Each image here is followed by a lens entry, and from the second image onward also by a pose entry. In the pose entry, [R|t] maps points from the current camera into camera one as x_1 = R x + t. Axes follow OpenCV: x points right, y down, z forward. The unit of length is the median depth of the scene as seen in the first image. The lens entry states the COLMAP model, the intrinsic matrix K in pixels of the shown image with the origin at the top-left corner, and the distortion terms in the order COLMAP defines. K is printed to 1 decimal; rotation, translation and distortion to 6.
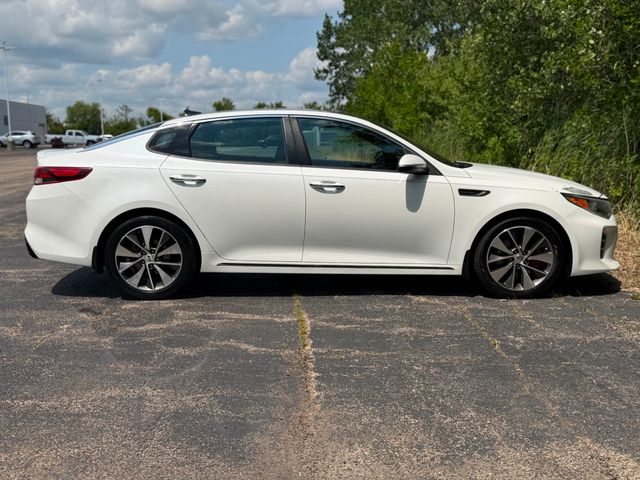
lens RADIAL K [[674.9, 0, 330.5], [0, 674.9, 240.4], [0, 0, 1]] dist [0.178755, -0.335944]
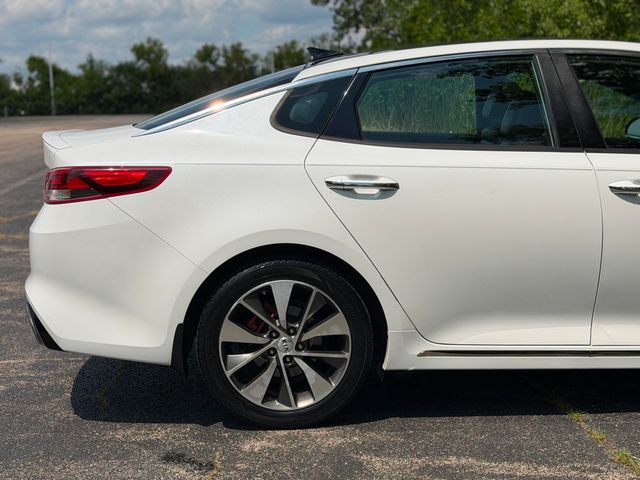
lens RADIAL K [[1063.0, 0, 320.0], [0, 1063.0, 240.0], [0, 0, 1]] dist [0.125956, -0.066110]
pose [[0.999524, -0.025101, 0.017922, -0.251583], [0.025400, 0.999539, -0.016648, -0.036393], [-0.017496, 0.017096, 0.999701, 0.221821]]
